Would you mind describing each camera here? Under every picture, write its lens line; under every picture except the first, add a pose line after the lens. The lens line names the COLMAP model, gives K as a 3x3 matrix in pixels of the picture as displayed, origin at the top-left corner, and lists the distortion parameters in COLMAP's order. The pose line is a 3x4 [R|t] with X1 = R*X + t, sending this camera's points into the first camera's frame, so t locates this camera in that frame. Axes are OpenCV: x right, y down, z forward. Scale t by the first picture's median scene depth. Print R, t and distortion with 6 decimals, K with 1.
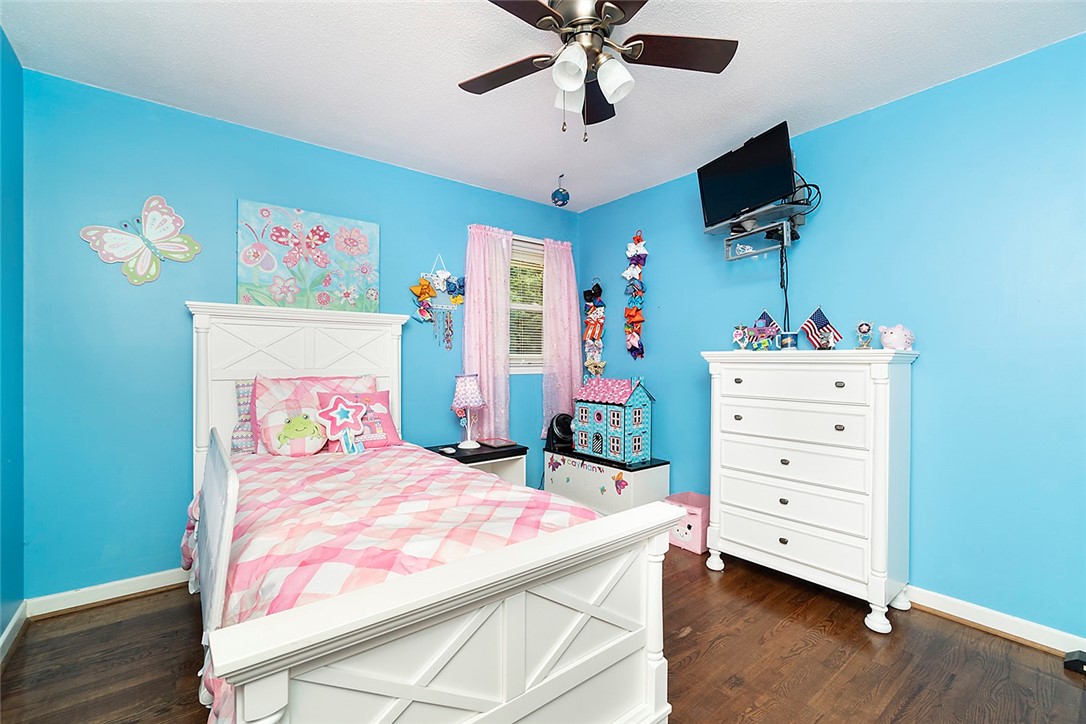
lens RADIAL K [[472.9, 0, 539.4], [0, 472.9, 359.9], [0, 0, 1]] dist [0.002410, -0.000135]
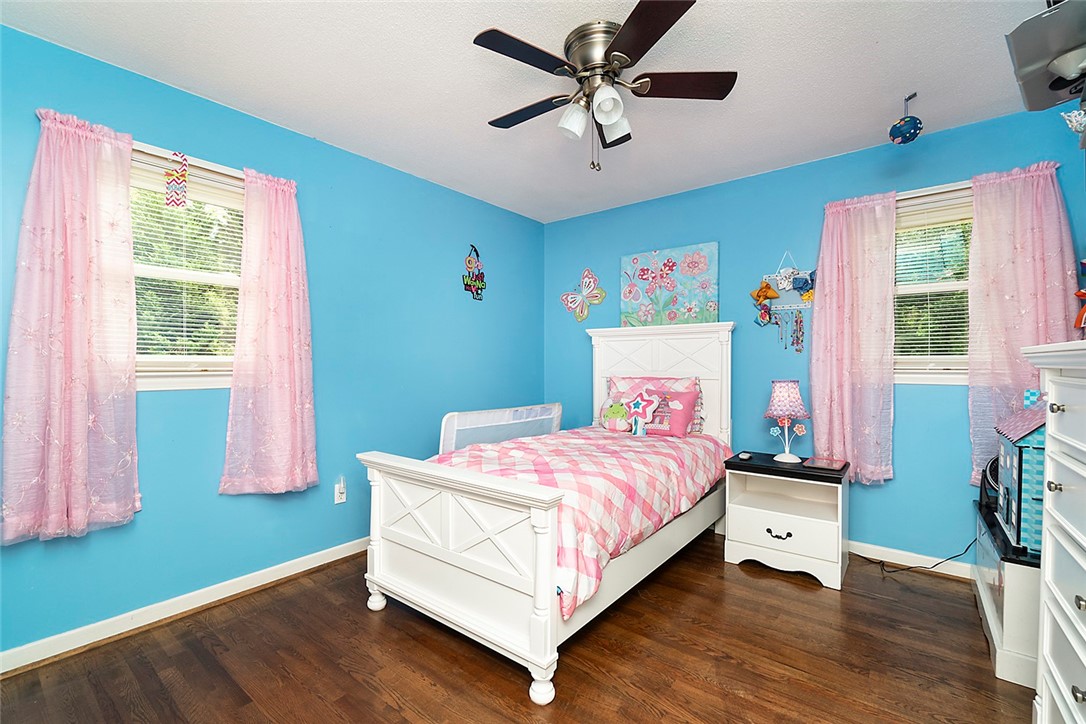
lens RADIAL K [[472.9, 0, 537.6], [0, 472.9, 364.8], [0, 0, 1]] dist [0.002410, -0.000135]
pose [[0.237052, -0.004720, -0.971486, 0.678227], [-0.002662, 0.999981, -0.005508, 0.008676], [0.971493, 0.003892, 0.237035, 0.355894]]
